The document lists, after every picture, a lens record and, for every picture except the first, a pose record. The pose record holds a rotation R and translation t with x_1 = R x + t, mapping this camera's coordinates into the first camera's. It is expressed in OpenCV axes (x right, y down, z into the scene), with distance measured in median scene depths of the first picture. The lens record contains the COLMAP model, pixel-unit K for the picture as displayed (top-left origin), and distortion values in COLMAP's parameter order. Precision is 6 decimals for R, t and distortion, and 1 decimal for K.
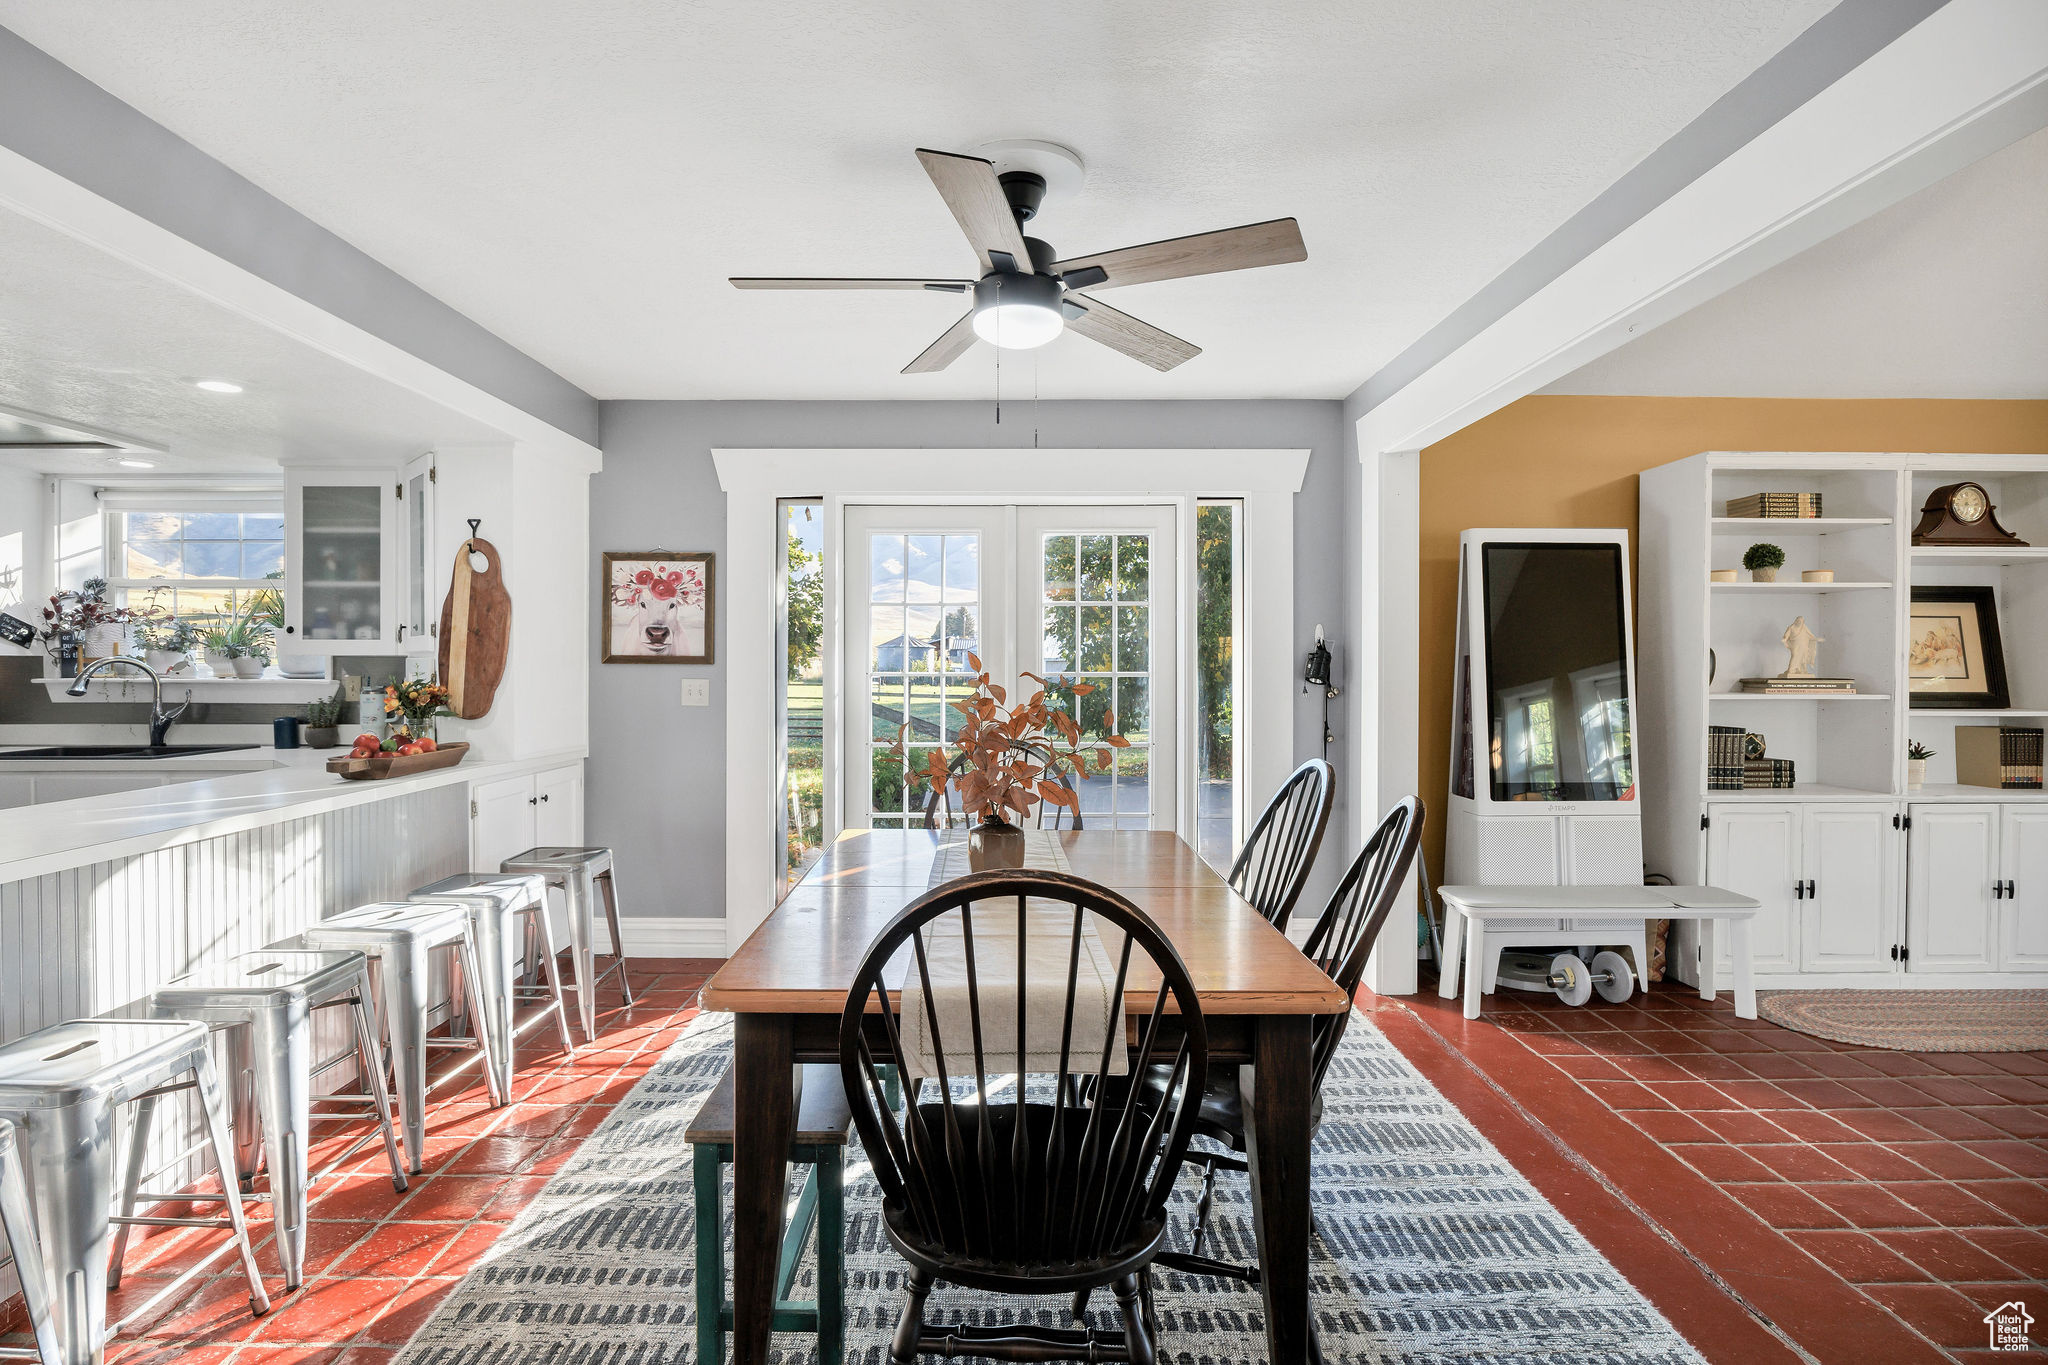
lens RADIAL K [[977.6, 0, 1008.2], [0, 977.6, 674.7], [0, 0, 1]] dist [-0.004428, -0.001273]
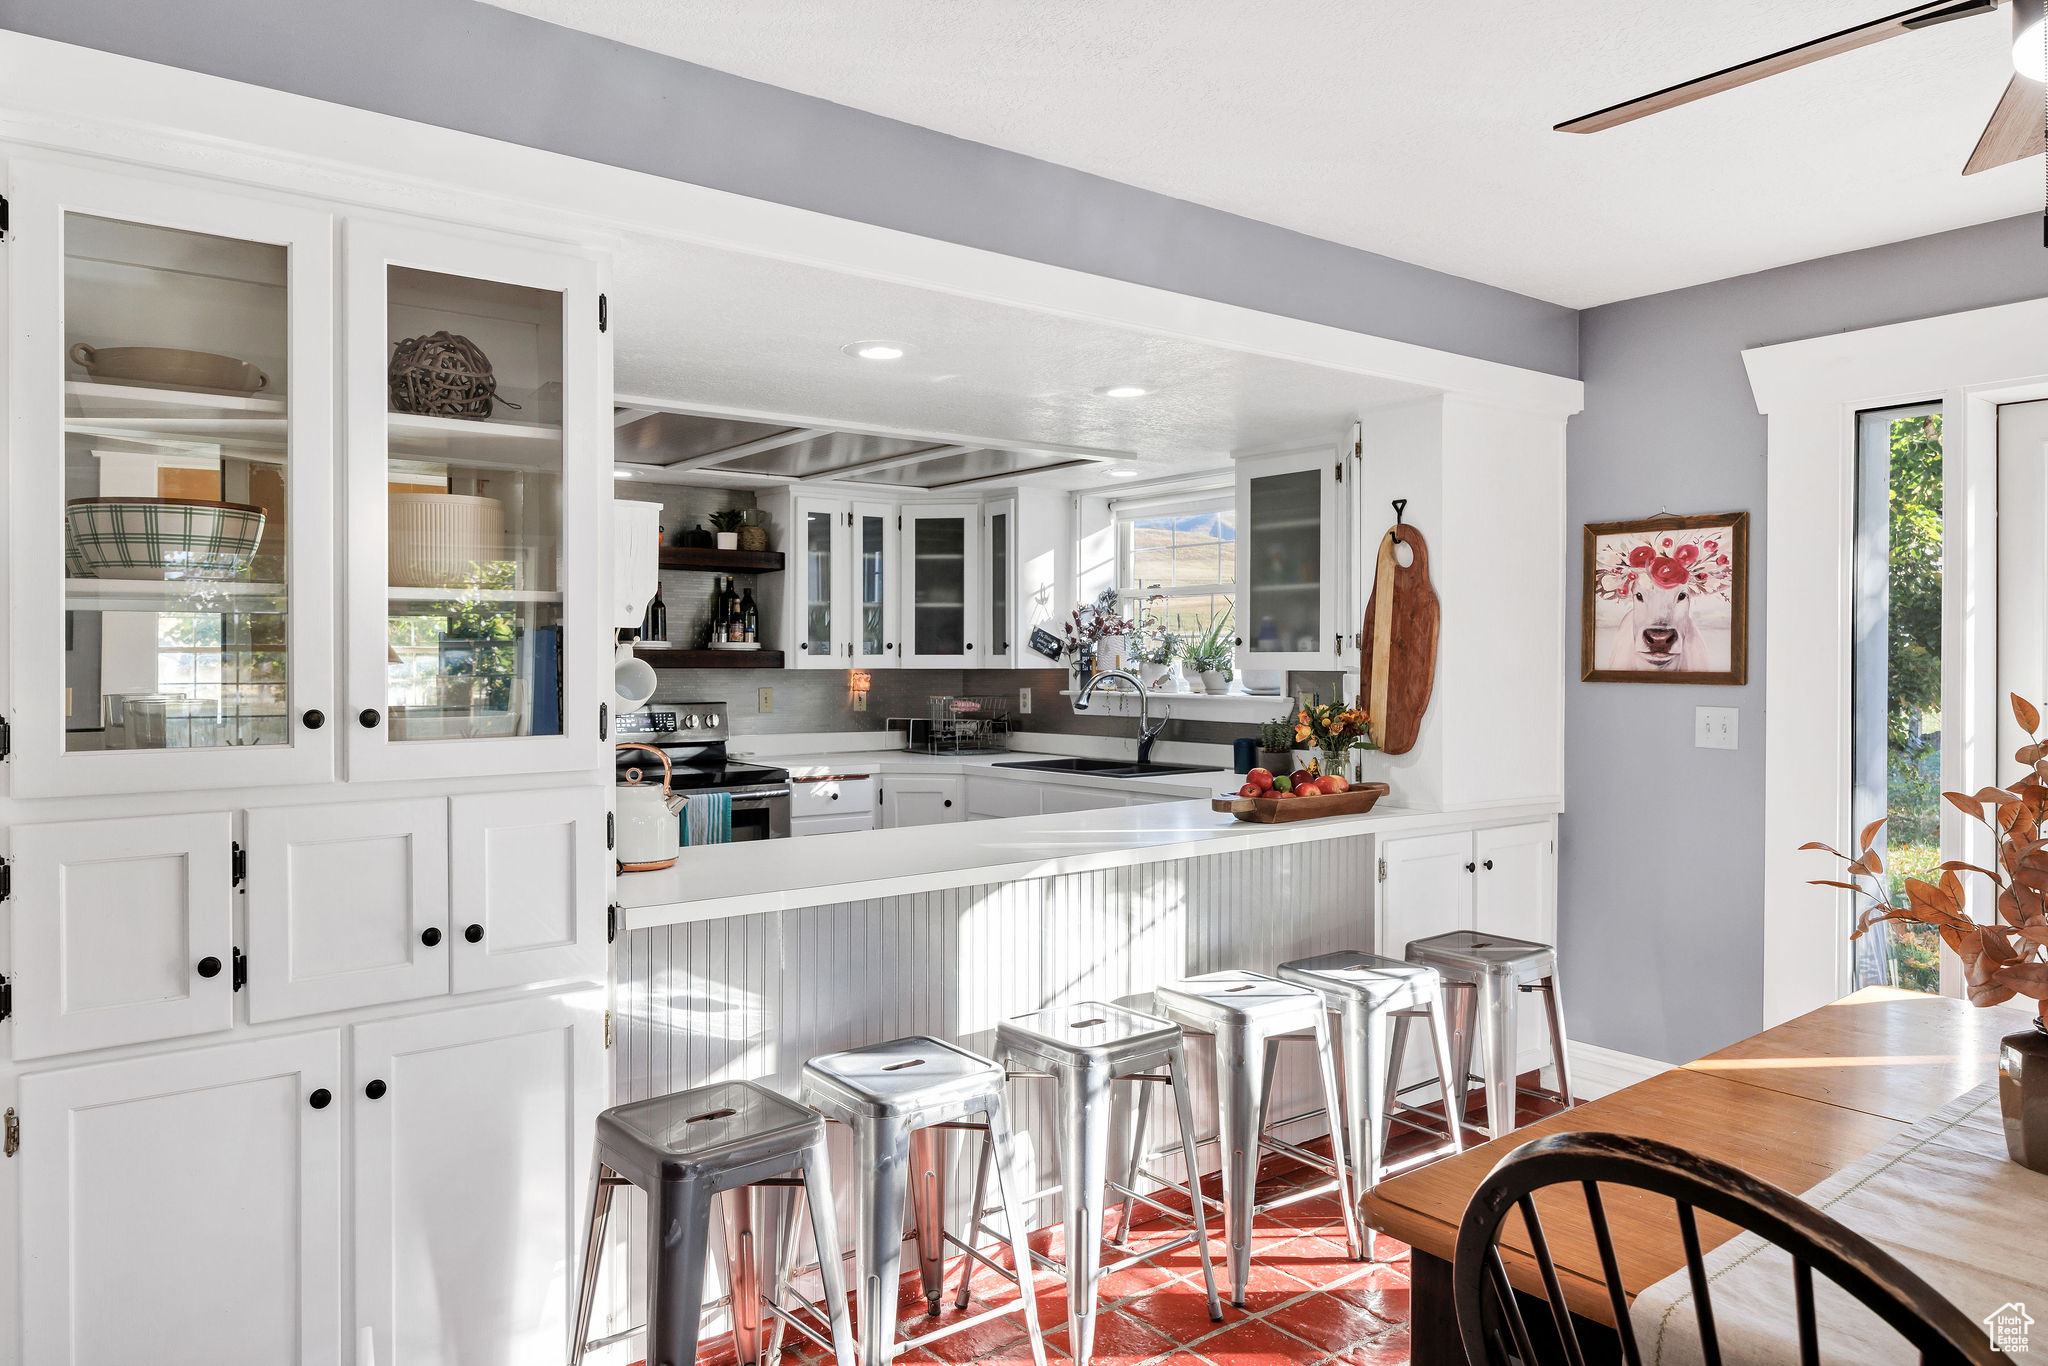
lens RADIAL K [[1357.0, 0, 1019.1], [0, 1357.0, 661.8], [0, 0, 1]] dist [-0.001630, -0.000426]
pose [[0.614459, -0.000620, -0.788949, 0.118452], [-0.007113, 0.999955, -0.006325, -0.018490], [0.788917, 0.009498, 0.614426, 0.081985]]
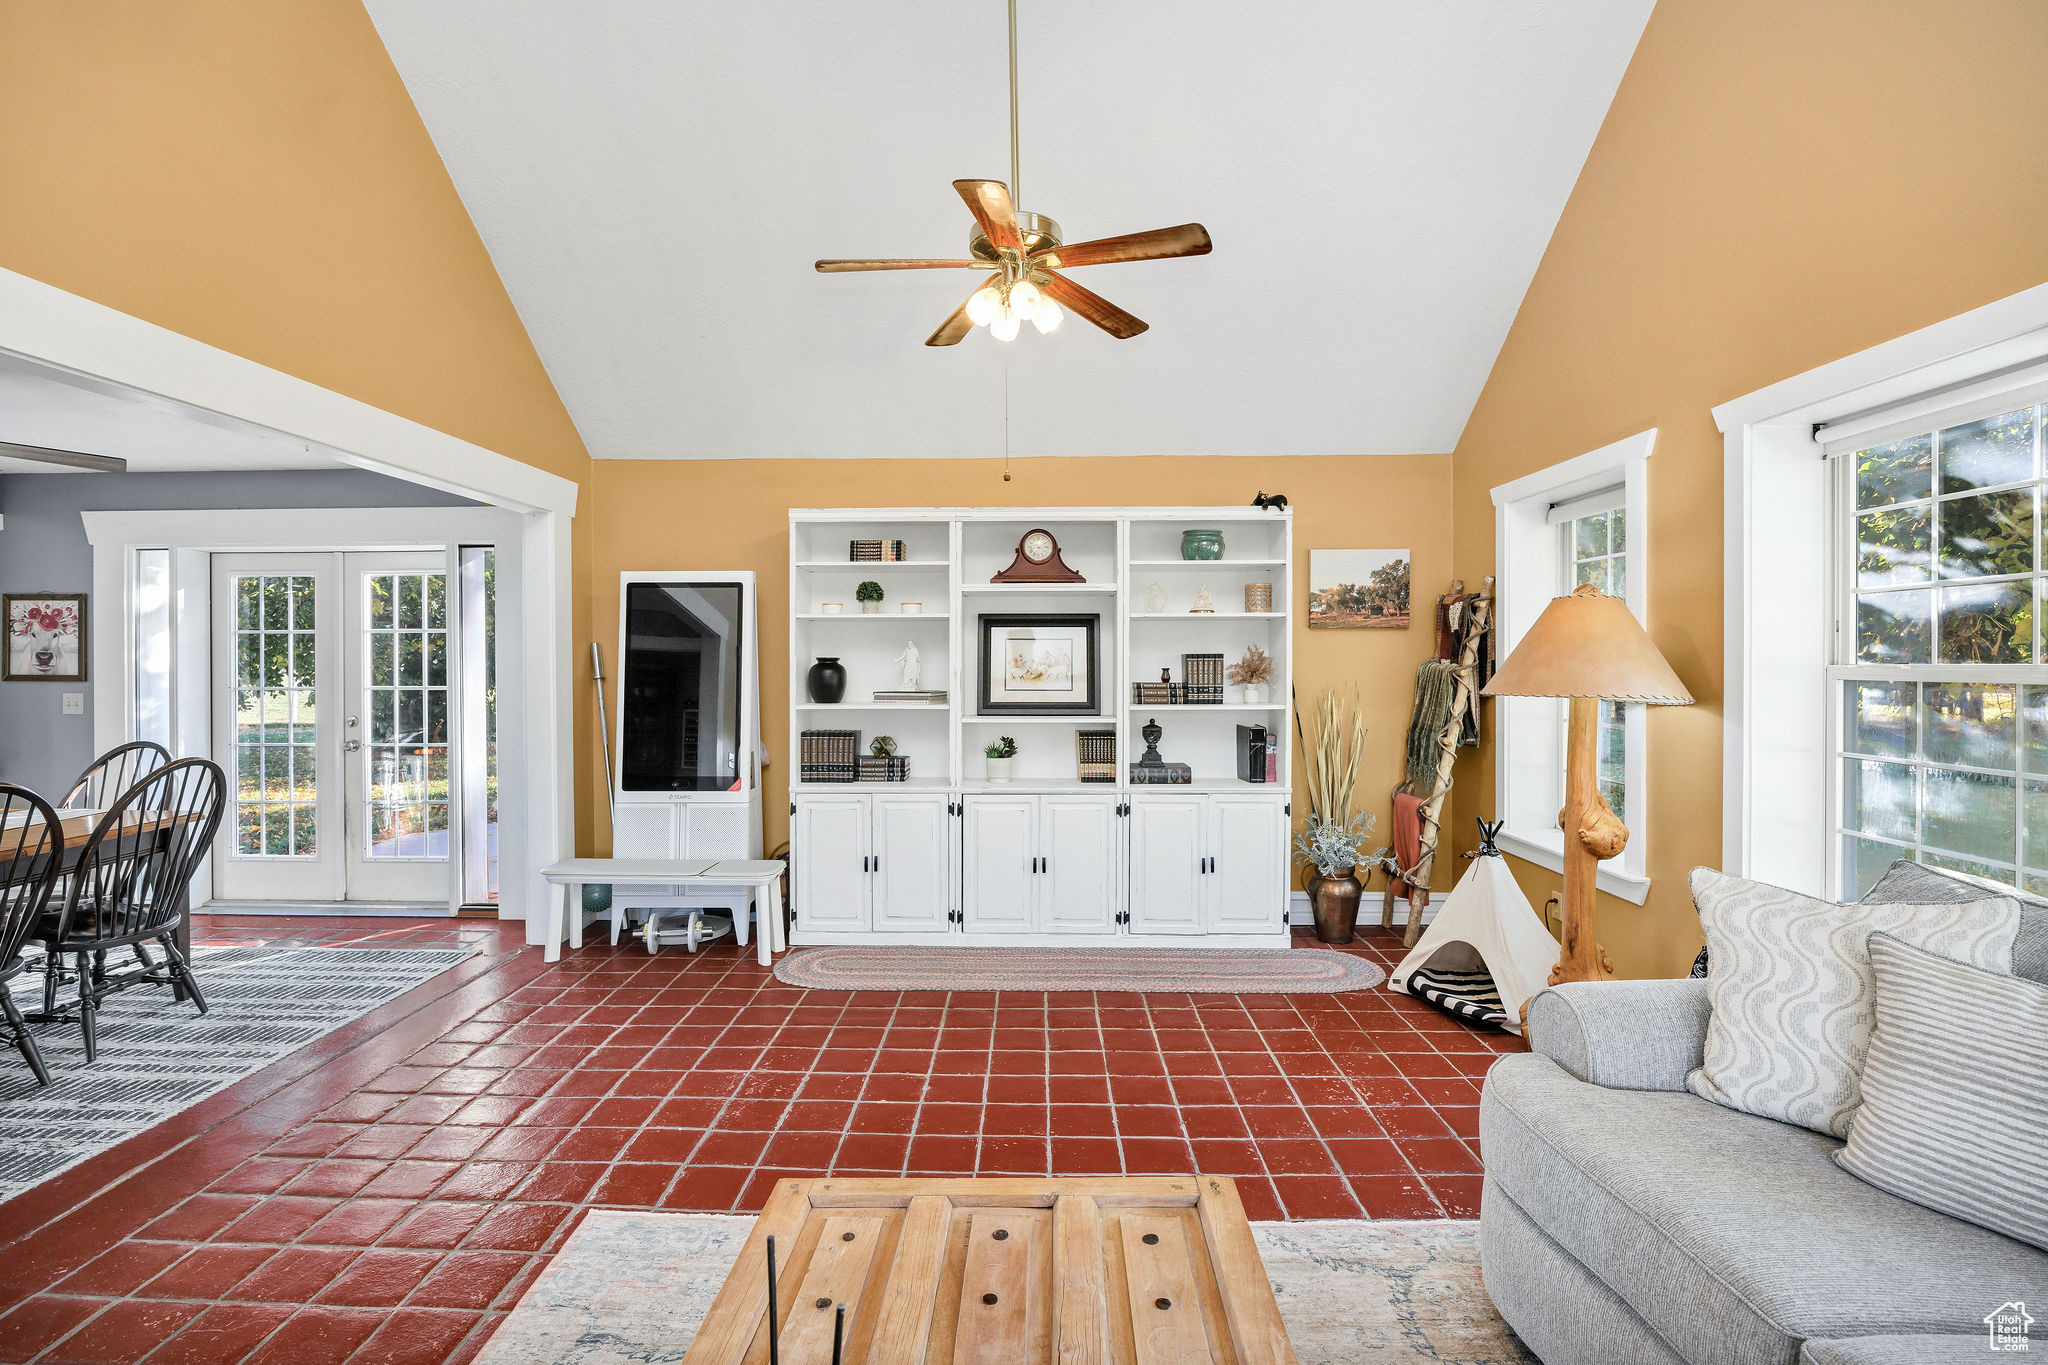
lens RADIAL K [[977.6, 0, 1036.8], [0, 977.6, 666.0], [0, 0, 1]] dist [-0.004428, -0.001273]
pose [[0.999017, -0.004299, -0.044116, 1.074064], [0.004509, 0.999979, 0.004656, -0.034144], [0.044095, -0.004850, 0.999016, -0.221223]]
